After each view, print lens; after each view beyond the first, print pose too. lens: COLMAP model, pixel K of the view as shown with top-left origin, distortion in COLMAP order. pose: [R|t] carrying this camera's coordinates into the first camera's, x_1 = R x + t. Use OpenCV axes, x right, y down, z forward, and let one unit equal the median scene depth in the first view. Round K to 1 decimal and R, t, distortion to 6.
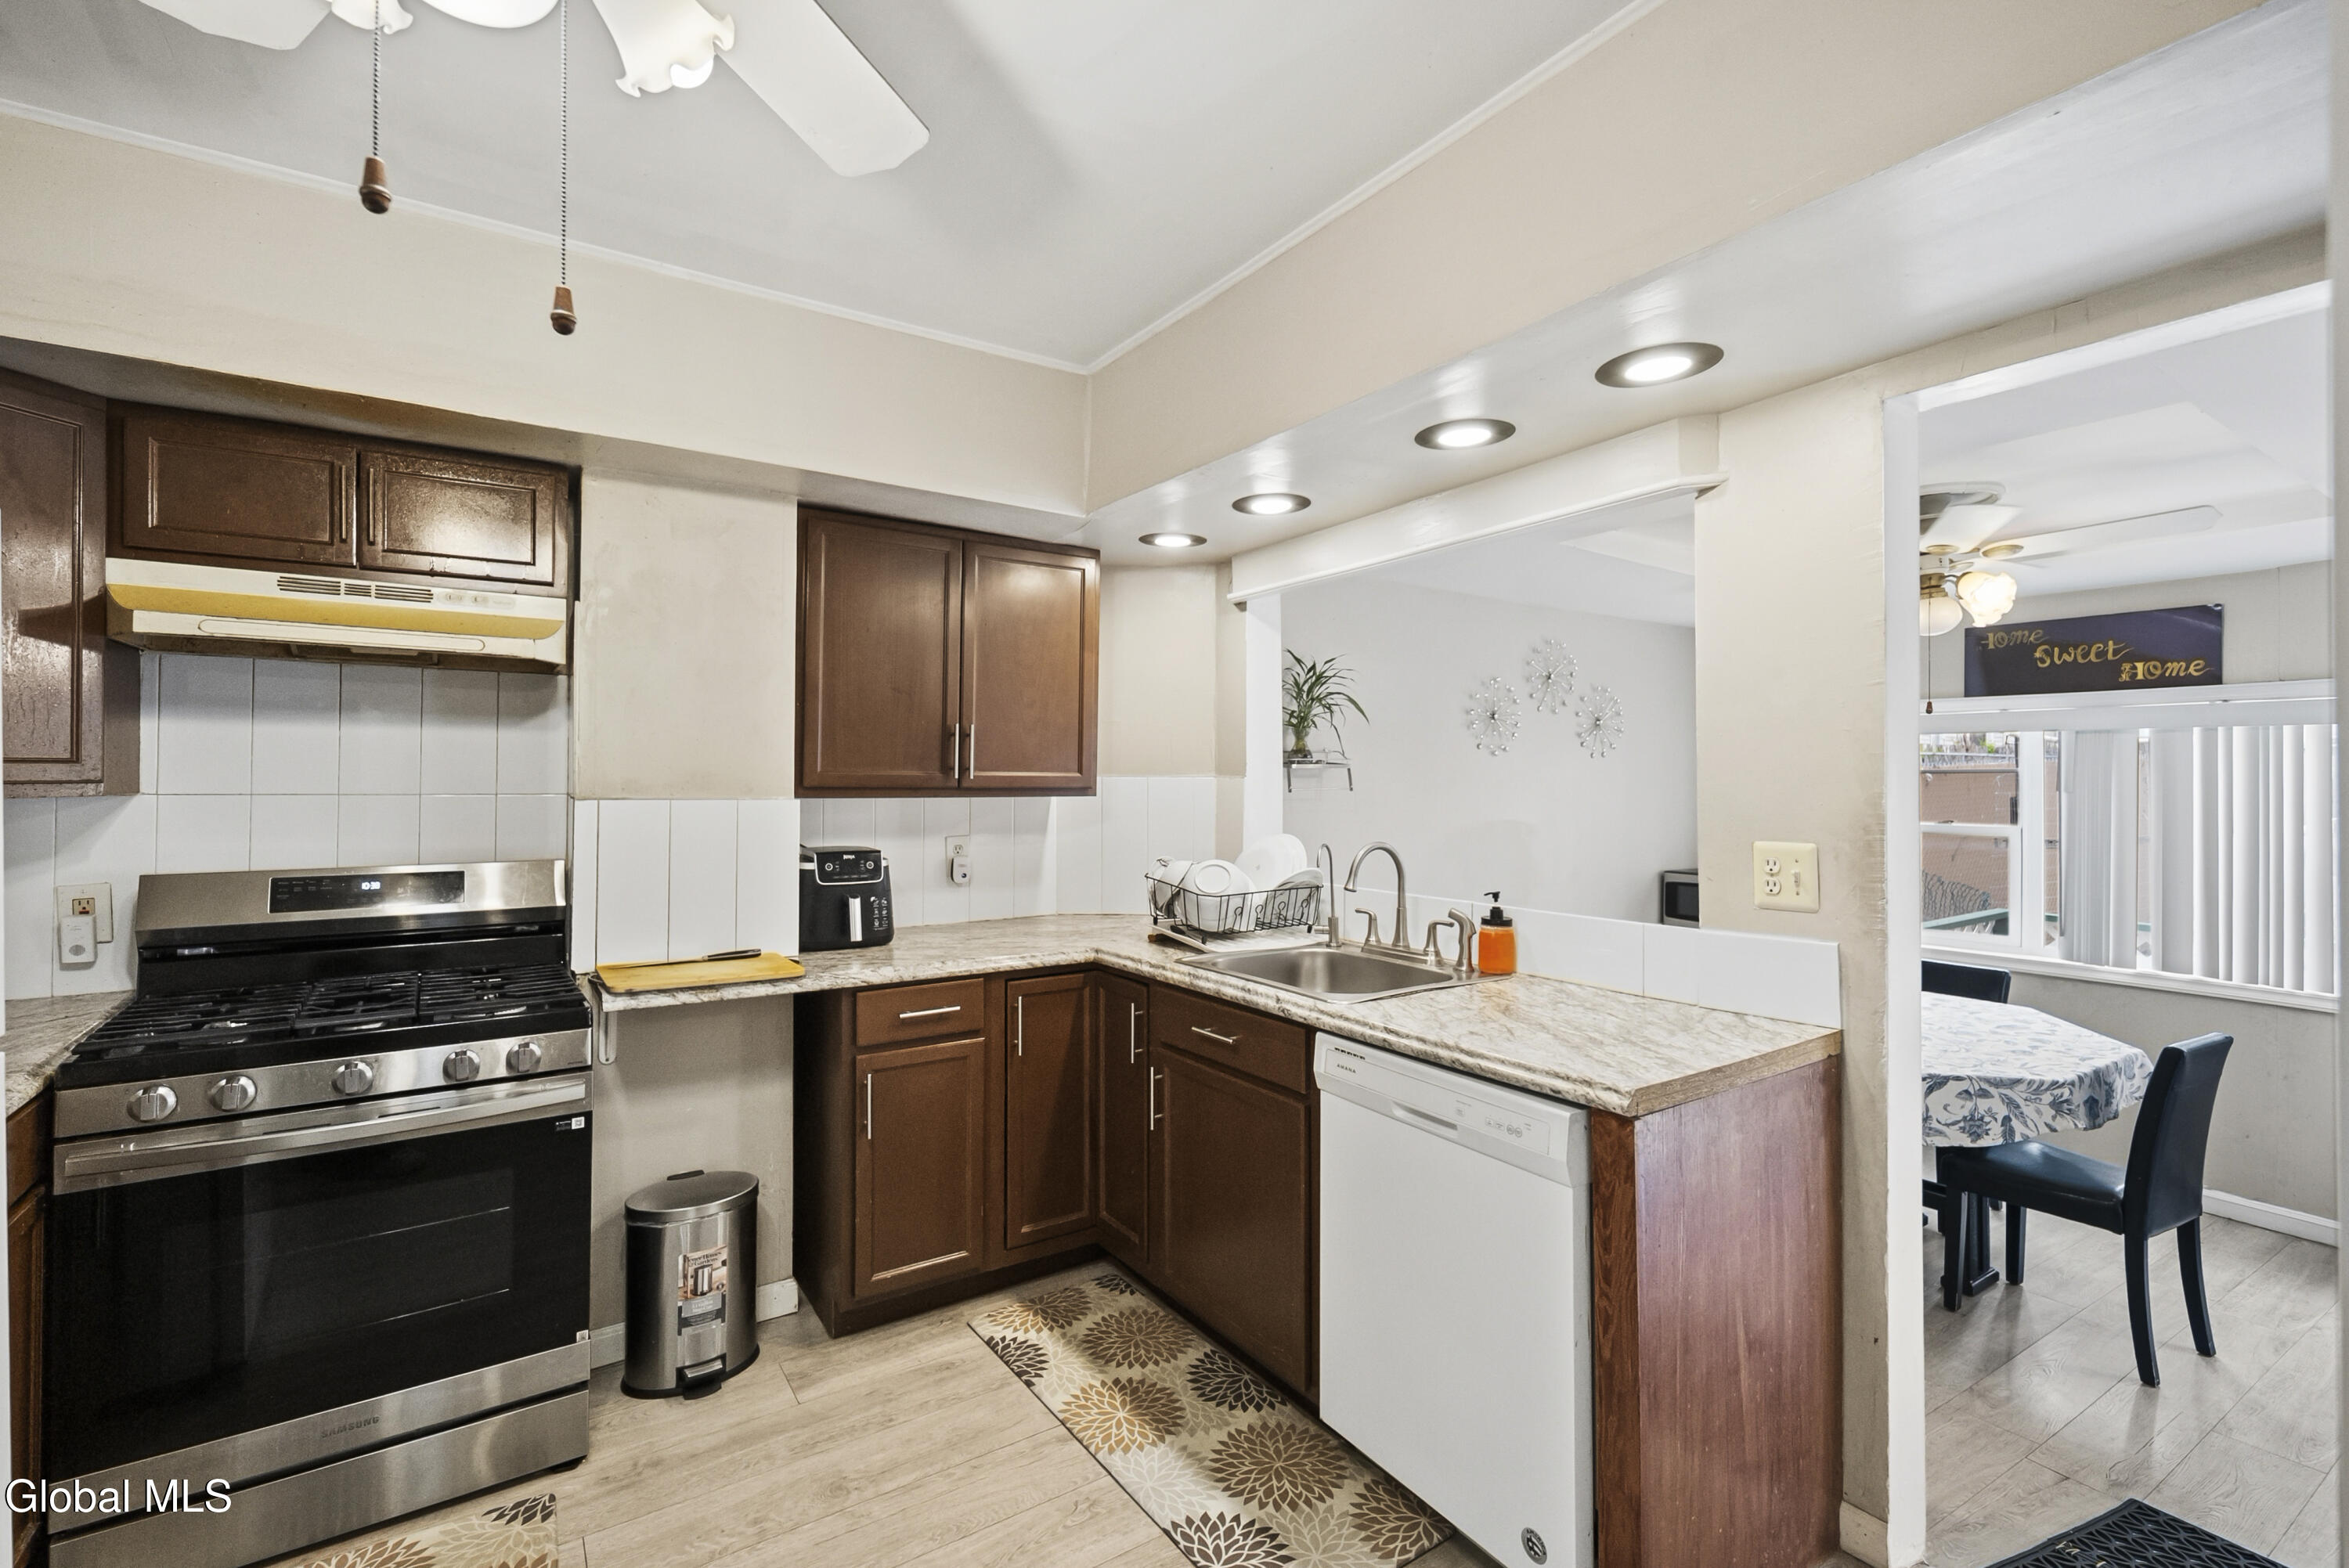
lens RADIAL K [[1026.1, 0, 1174.5], [0, 1026.1, 784.0], [0, 0, 1]] dist [0.004639, 0.000078]
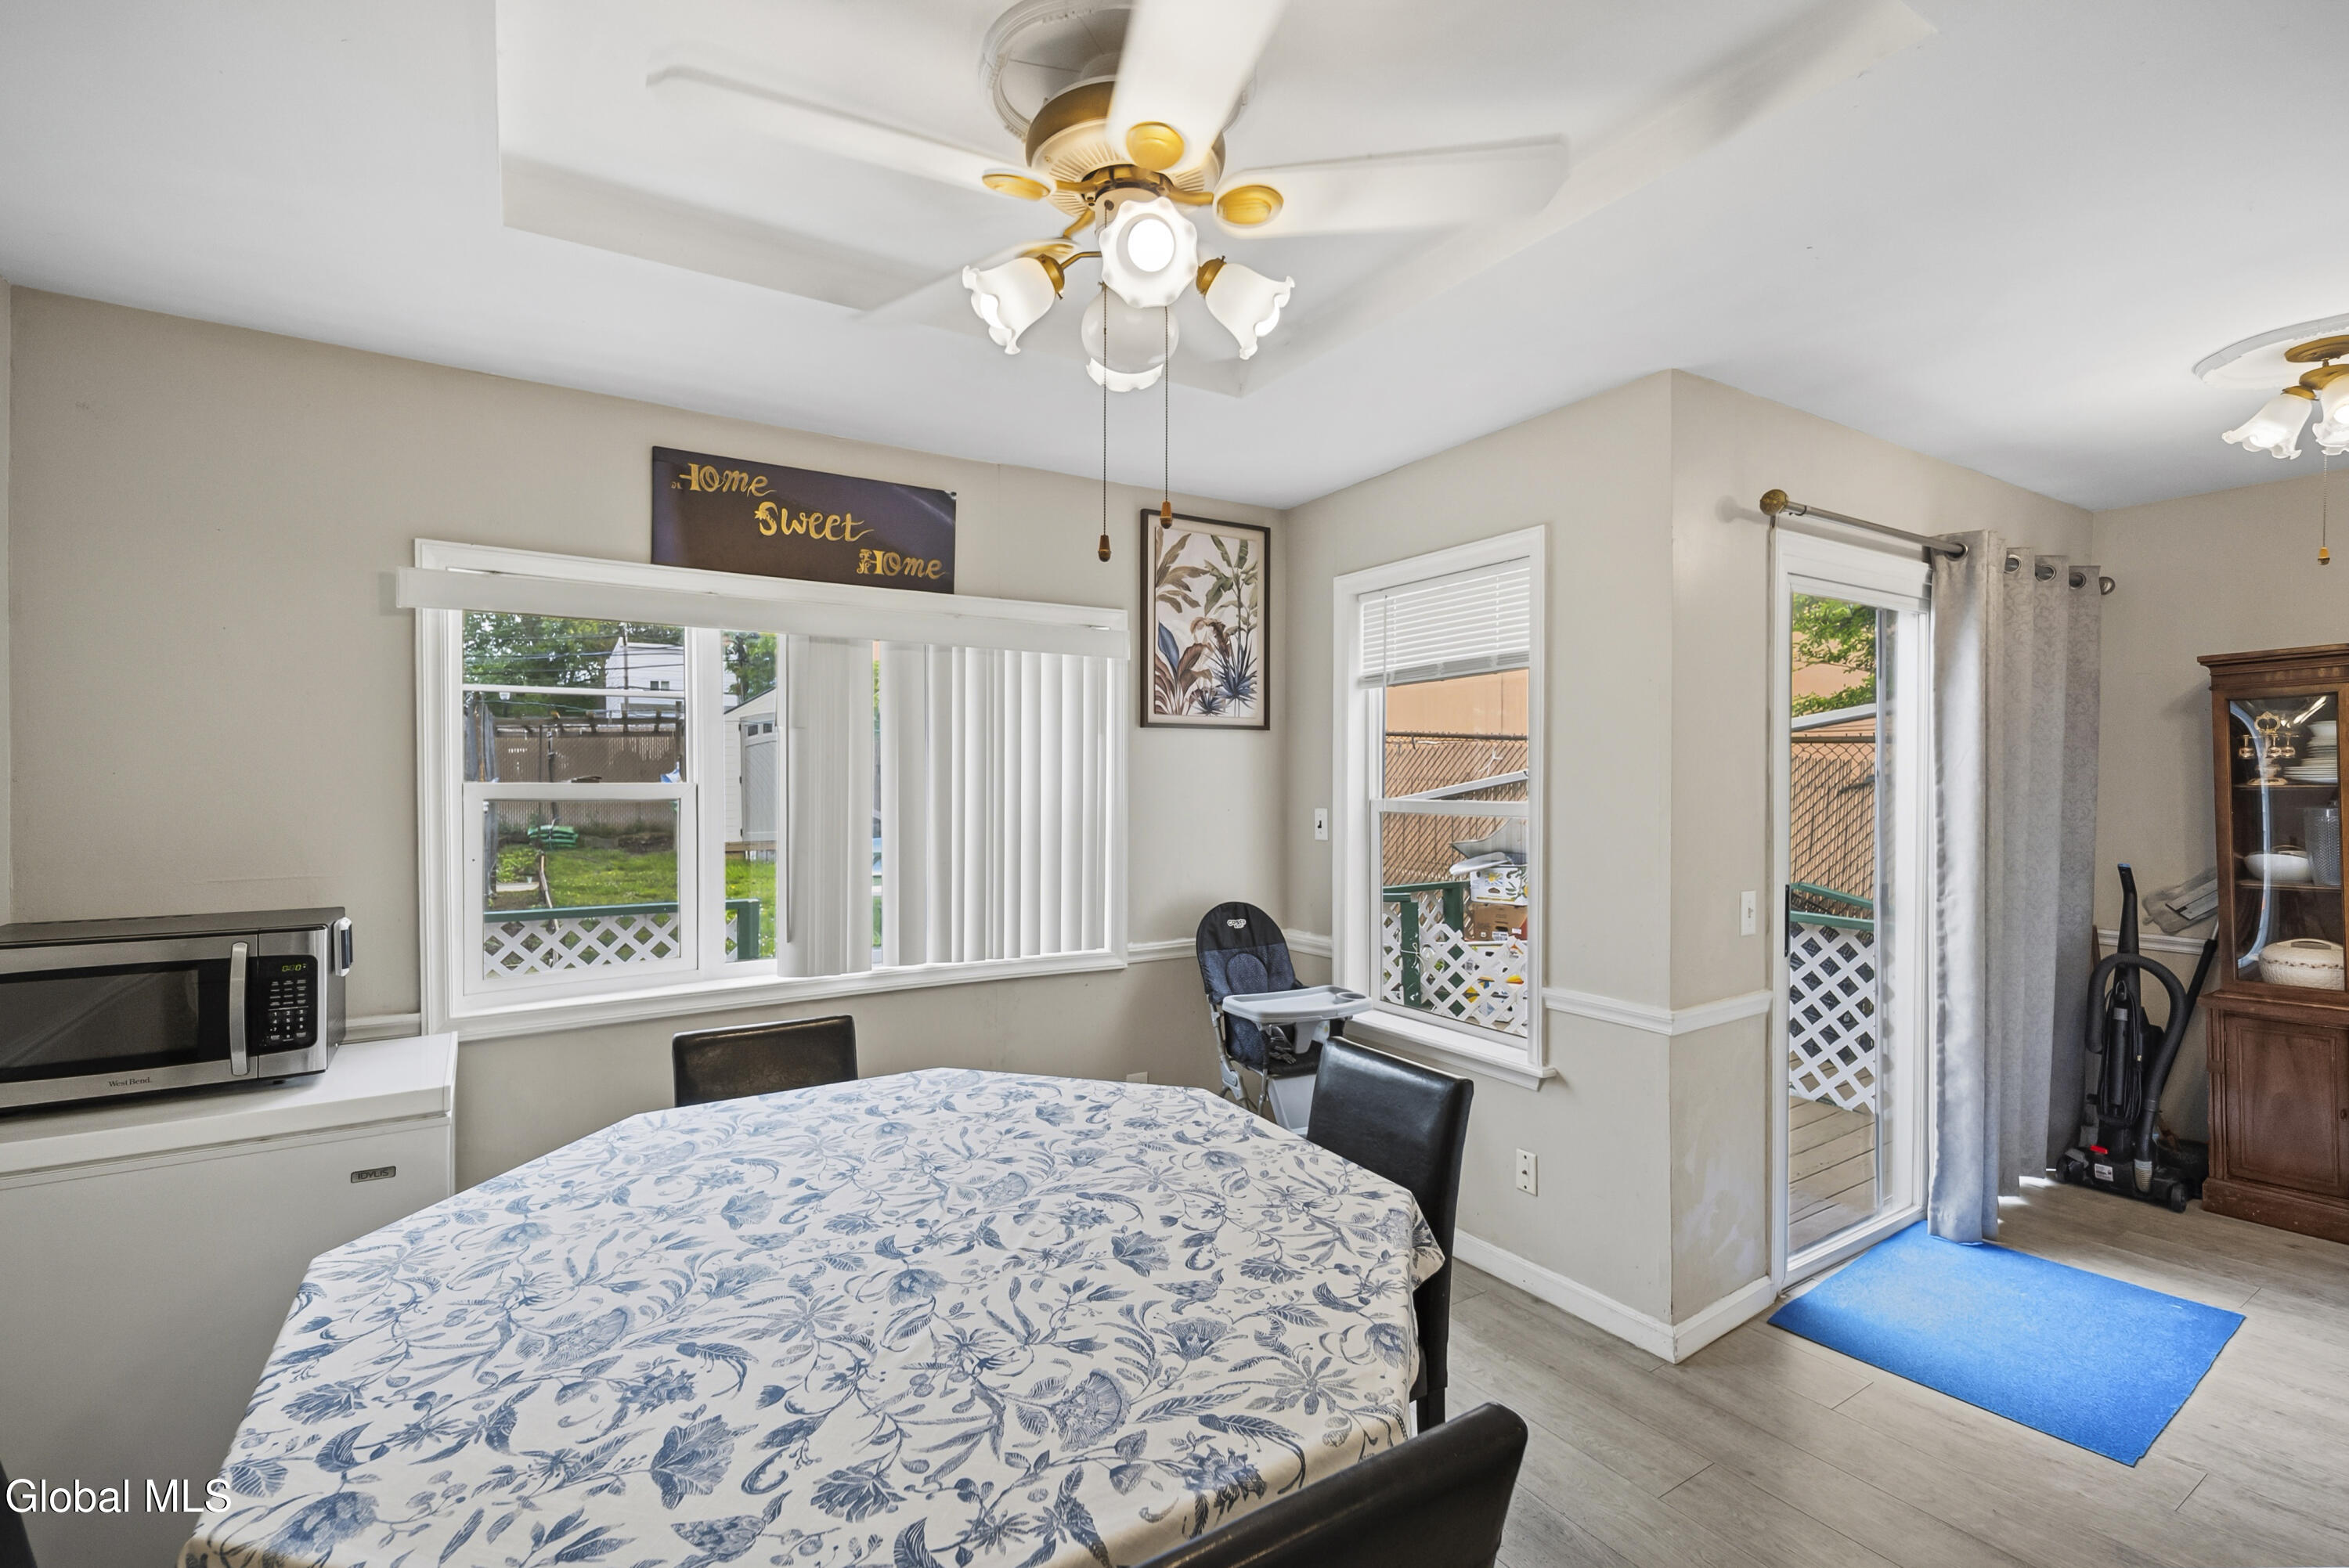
lens RADIAL K [[1014.0, 0, 1197.3], [0, 1014.0, 764.1], [0, 0, 1]] dist [0.000839, -0.000133]
pose [[0.032211, -0.002301, 0.999478, 0.387541], [-0.001950, 0.999995, 0.002365, 0.054881], [-0.999479, -0.002026, 0.032206, 1.307876]]
